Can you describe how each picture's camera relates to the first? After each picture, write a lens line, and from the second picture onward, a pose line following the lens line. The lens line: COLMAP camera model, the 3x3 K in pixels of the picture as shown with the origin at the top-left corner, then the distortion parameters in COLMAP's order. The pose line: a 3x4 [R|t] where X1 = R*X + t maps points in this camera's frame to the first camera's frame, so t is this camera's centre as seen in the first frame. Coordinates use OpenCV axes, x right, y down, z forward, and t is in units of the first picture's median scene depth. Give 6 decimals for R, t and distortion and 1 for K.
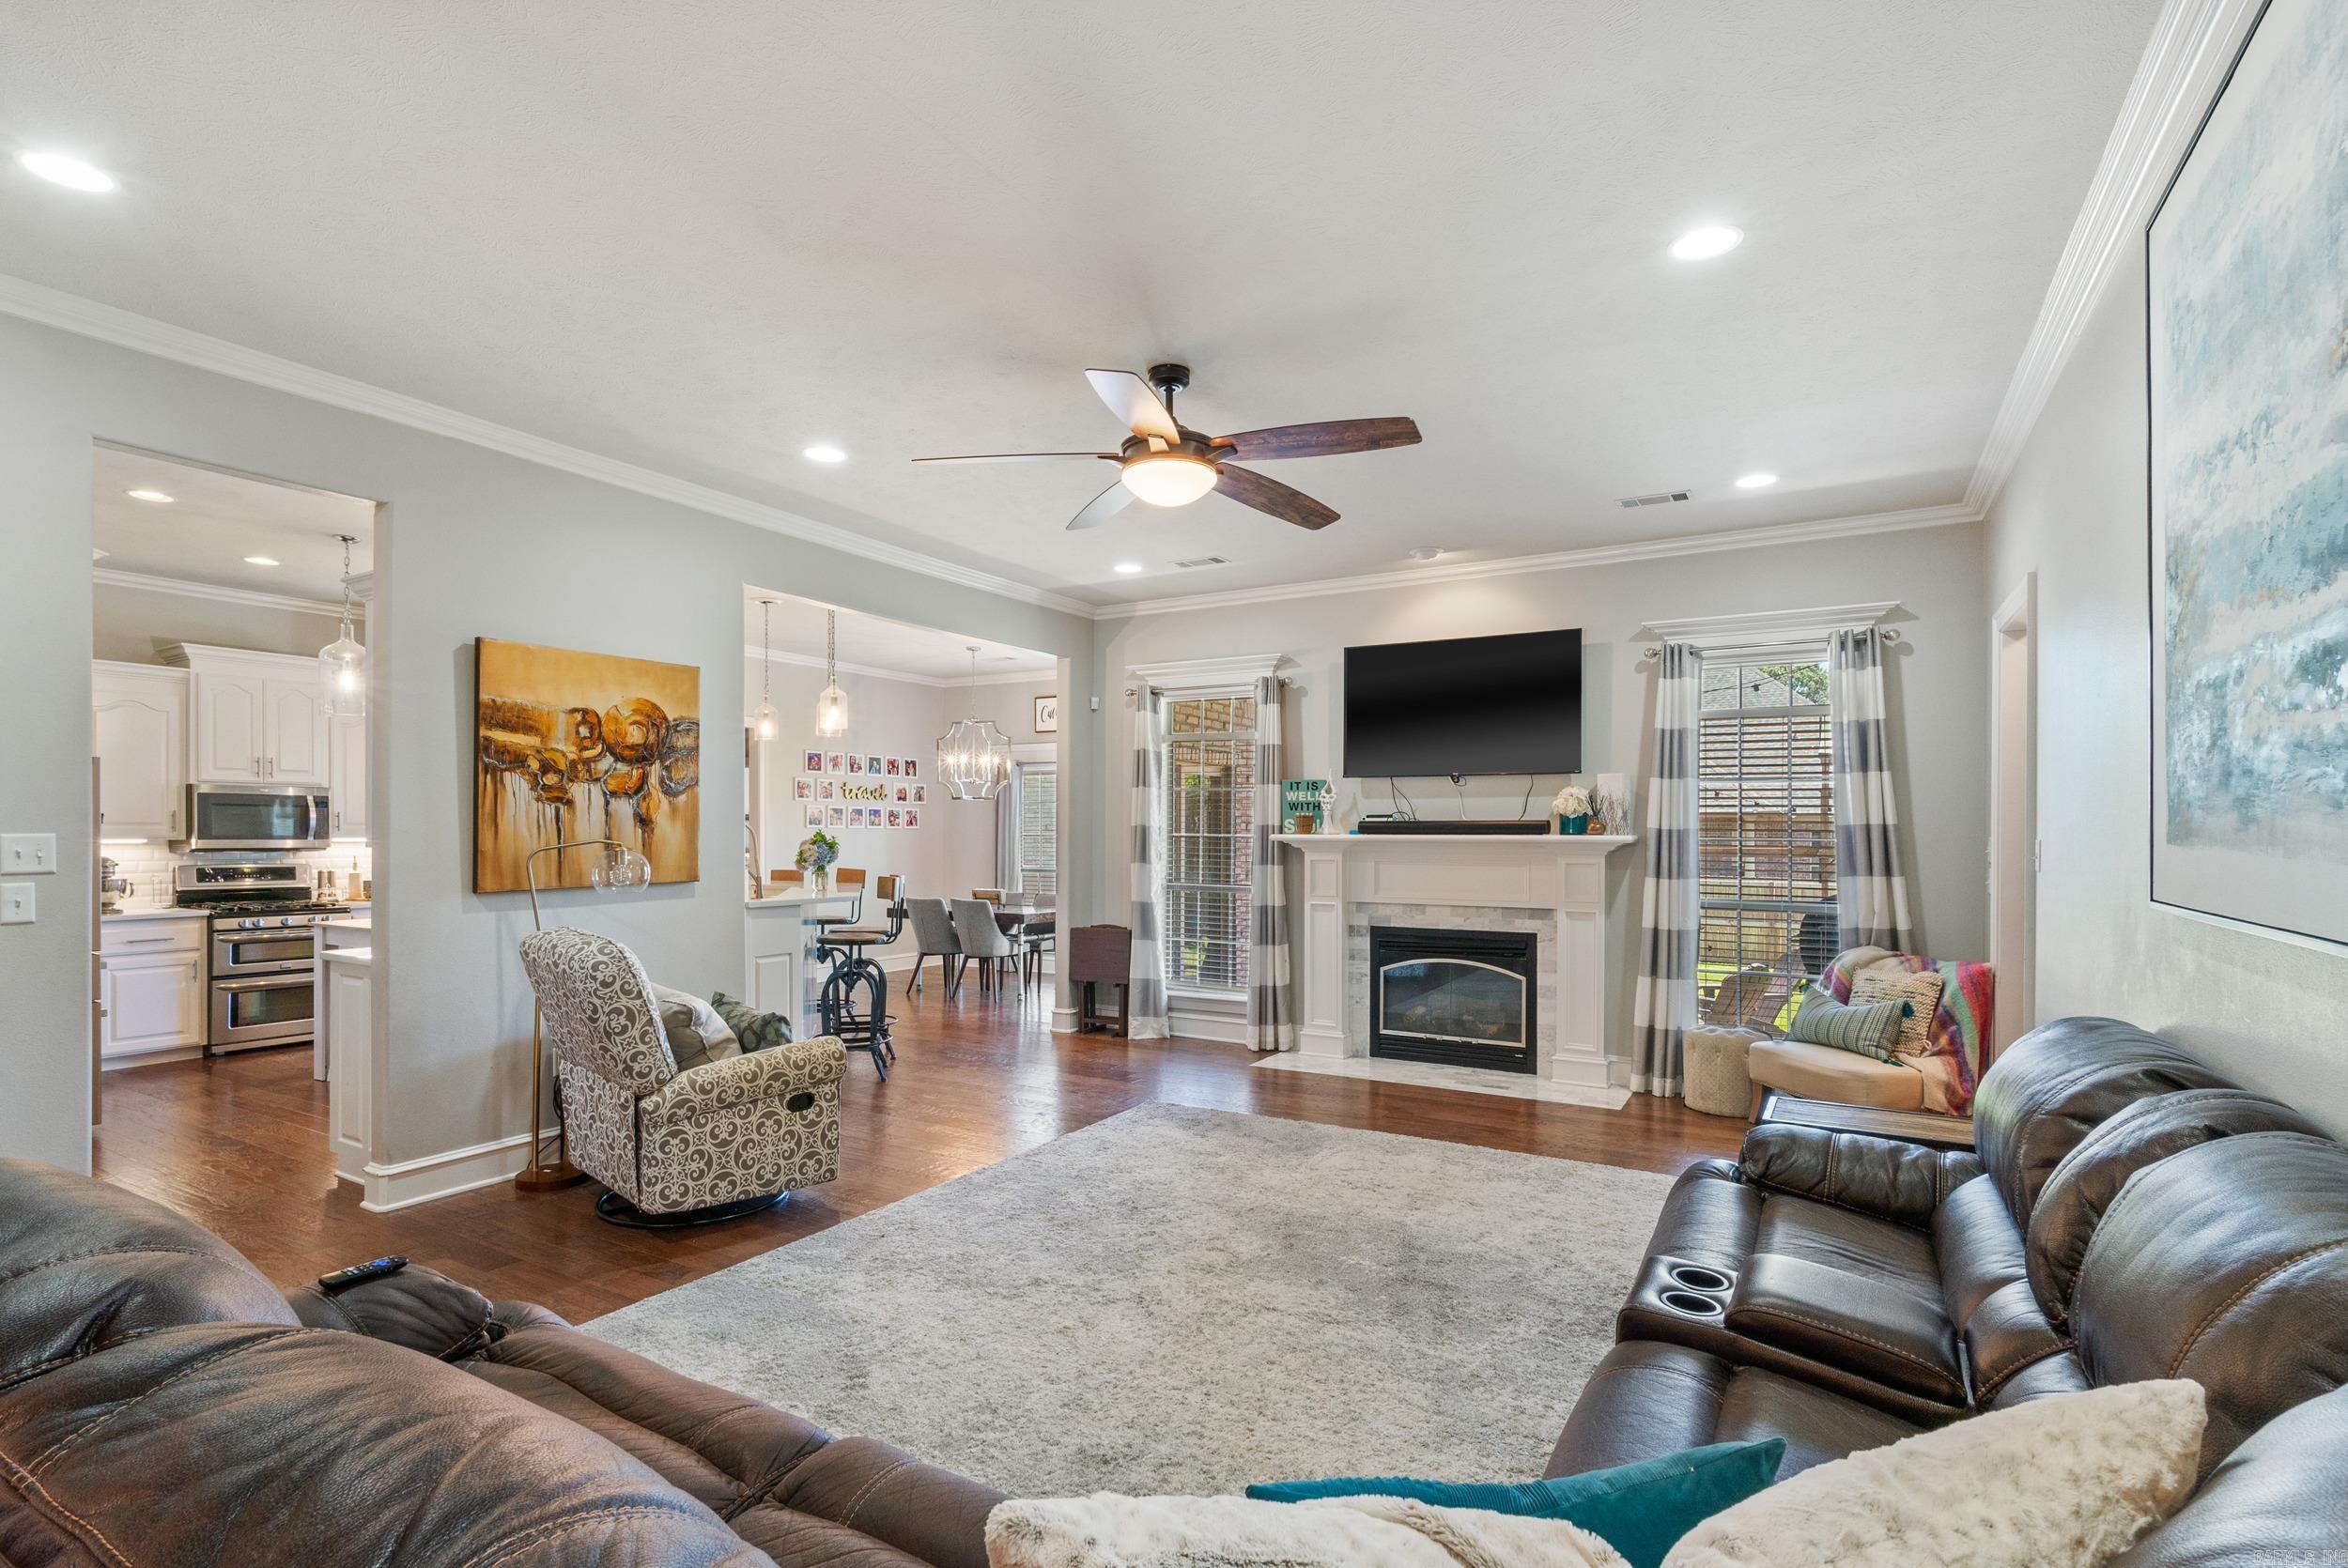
lens RADIAL K [[1099.7, 0, 1159.2], [0, 1099.7, 837.2], [0, 0, 1]] dist [-0.011544, 0.002131]
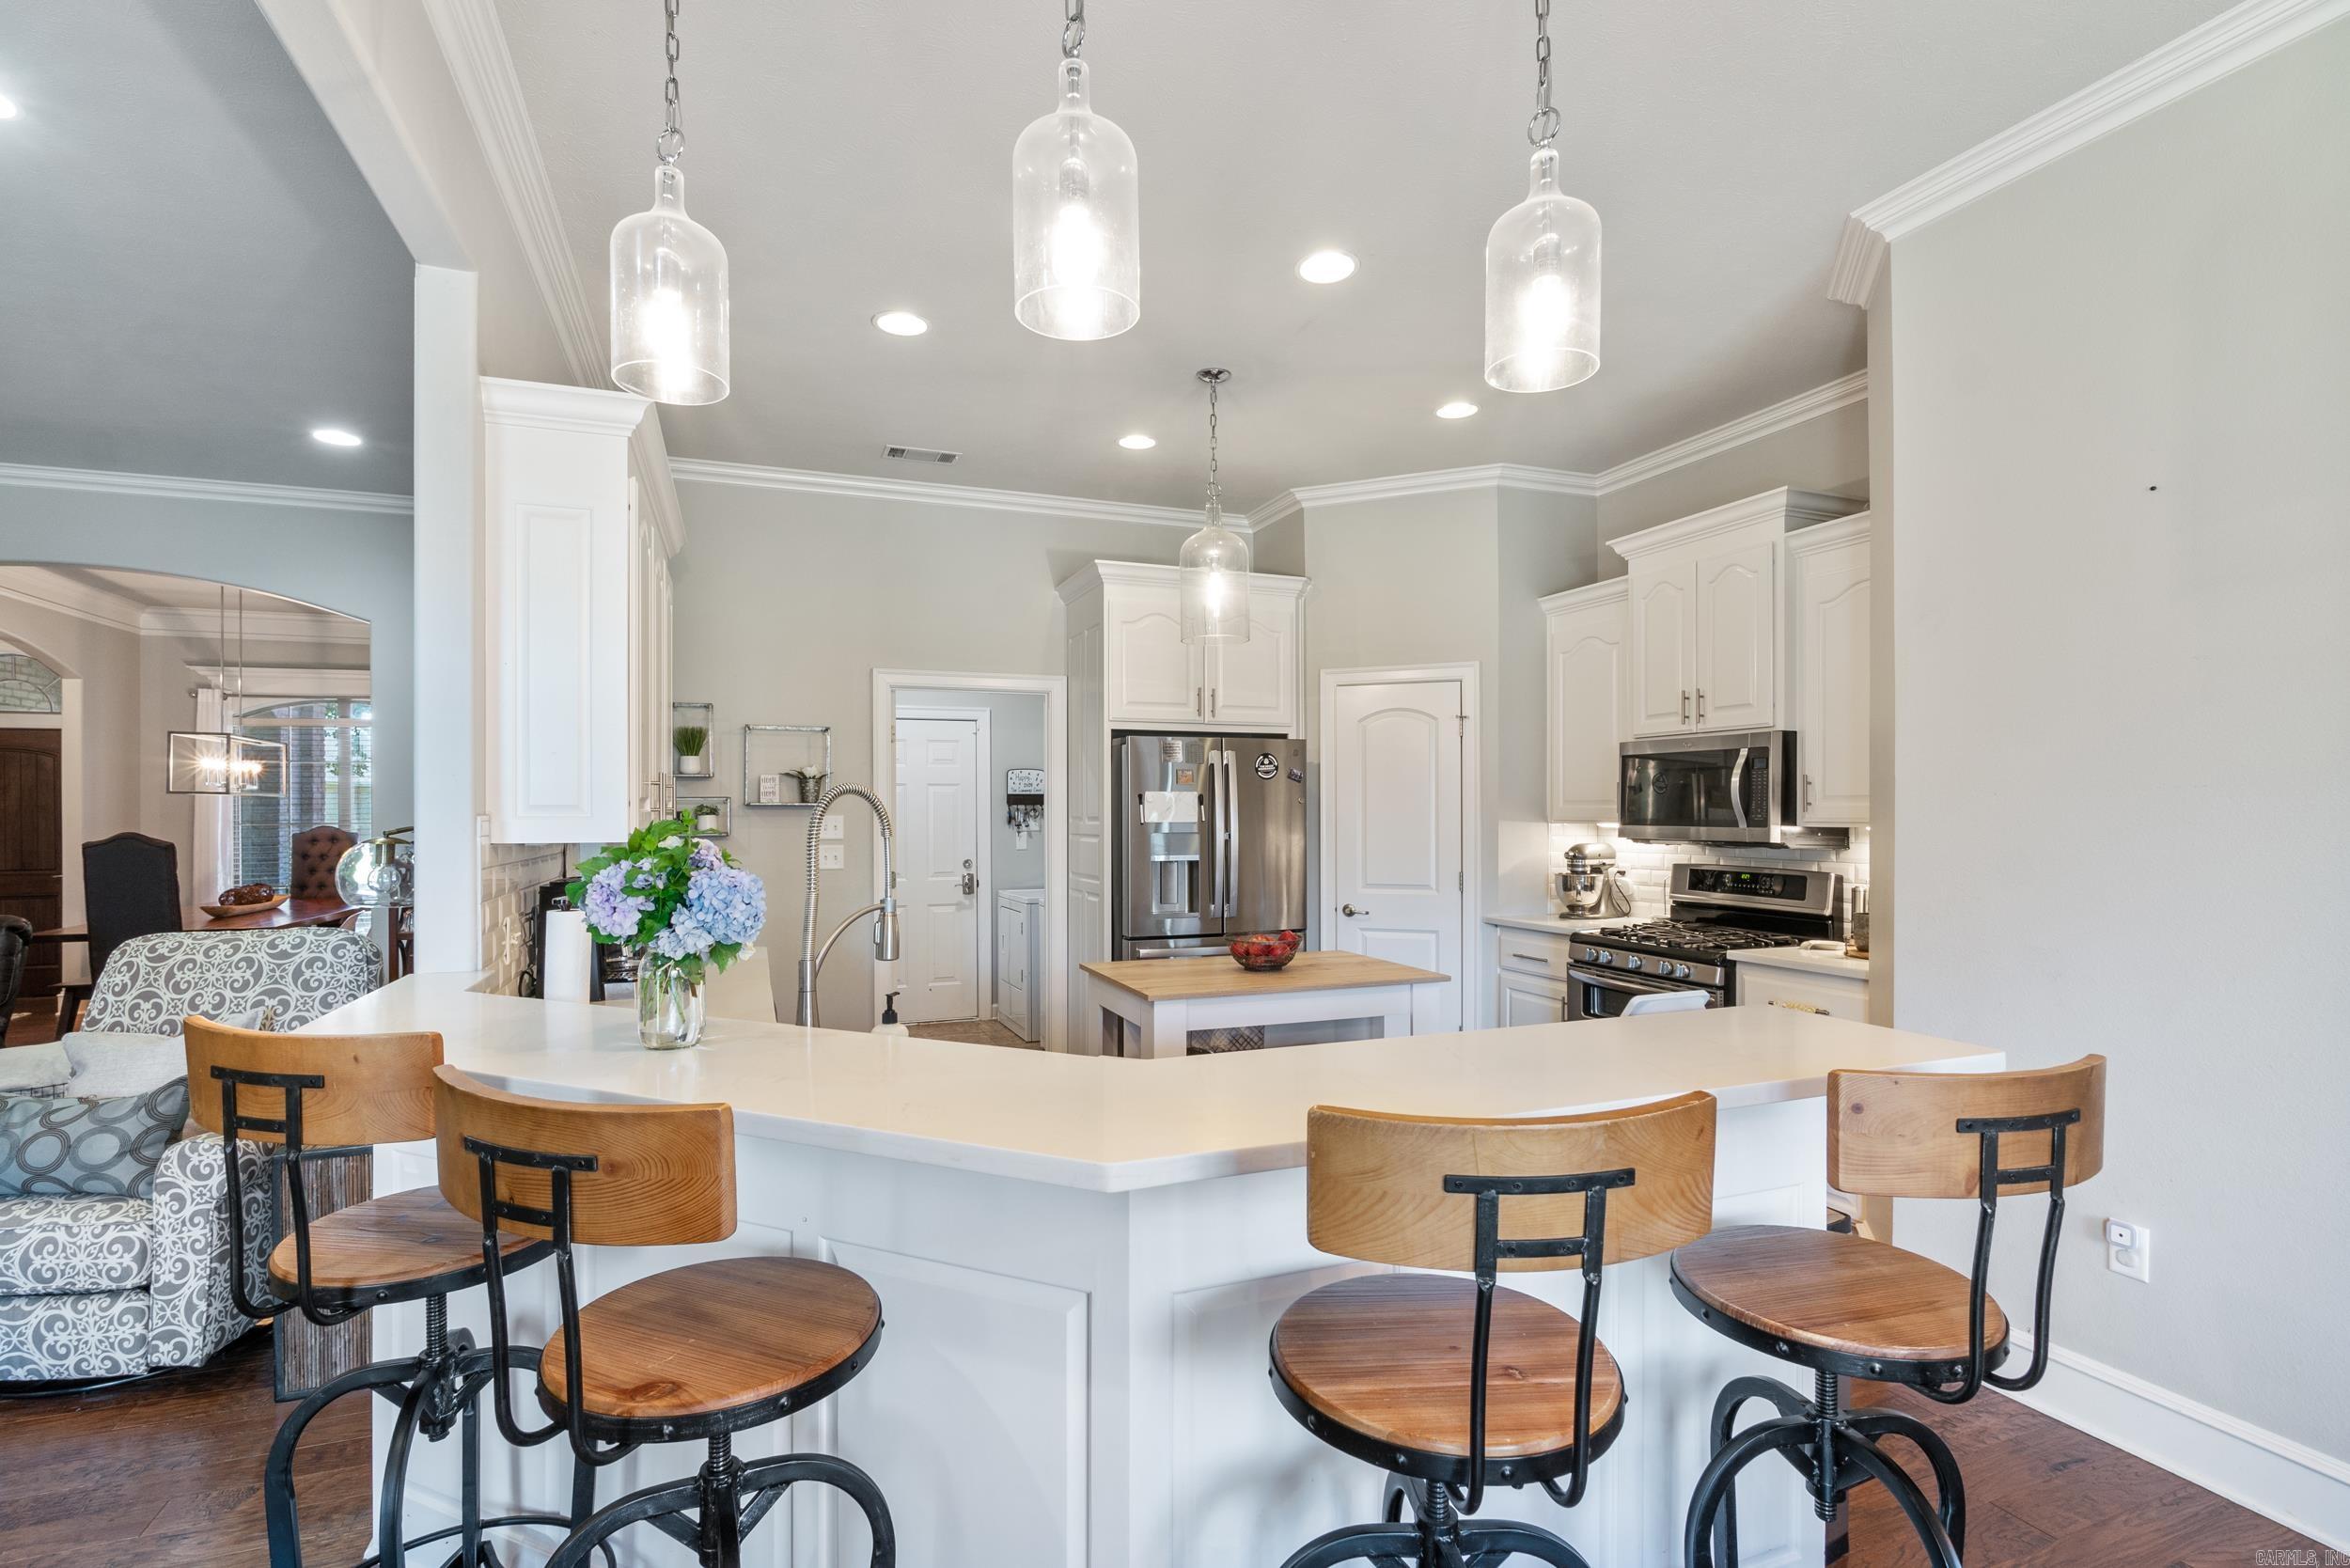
lens RADIAL K [[1100.8, 0, 1179.4], [0, 1100.8, 804.1], [0, 0, 1]] dist [-0.011544, 0.002131]
pose [[-0.617813, -0.002444, -0.786321, -0.190087], [-0.002268, 0.999997, -0.001326, -0.009880], [0.786322, 0.000964, -0.617817, 1.321937]]
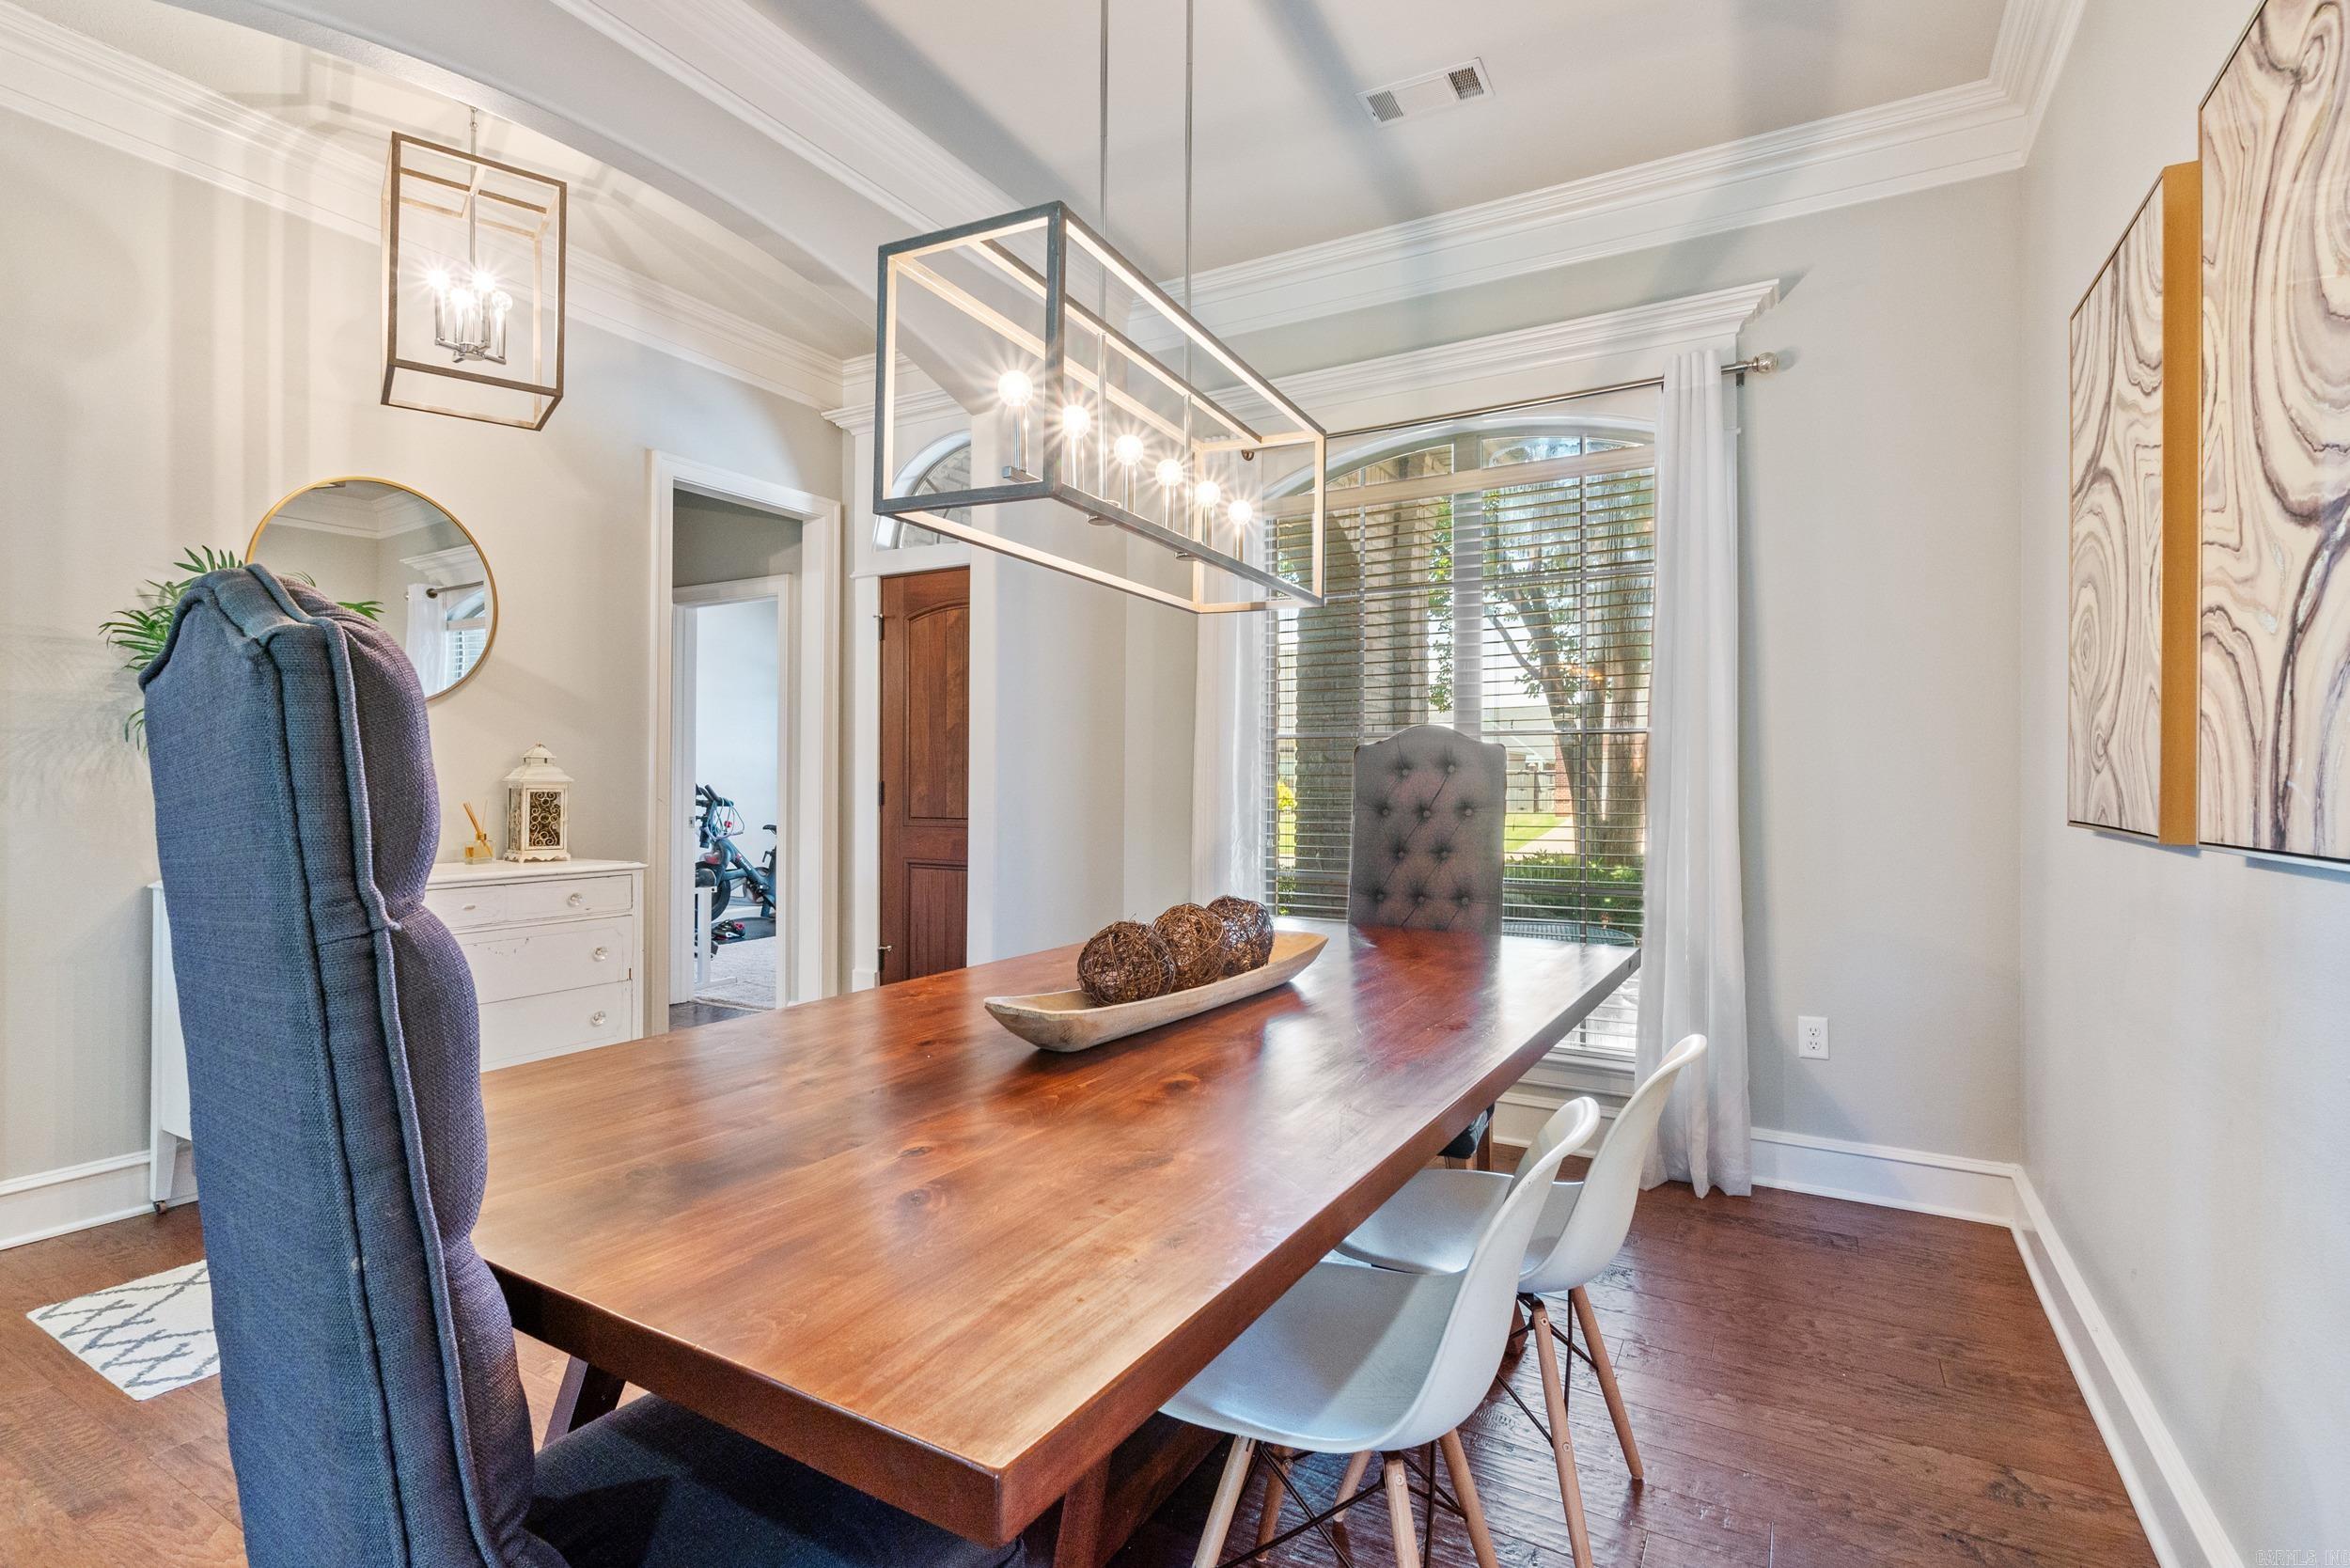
lens RADIAL K [[1100.8, 0, 1173.4], [0, 1100.8, 774.7], [0, 0, 1]] dist [-0.011544, 0.002131]
pose [[-0.999698, -0.013199, -0.020732, -0.468758], [-0.013201, 0.999913, -0.000061, 0.038777], [0.020731, 0.000213, -0.999785, 0.179864]]
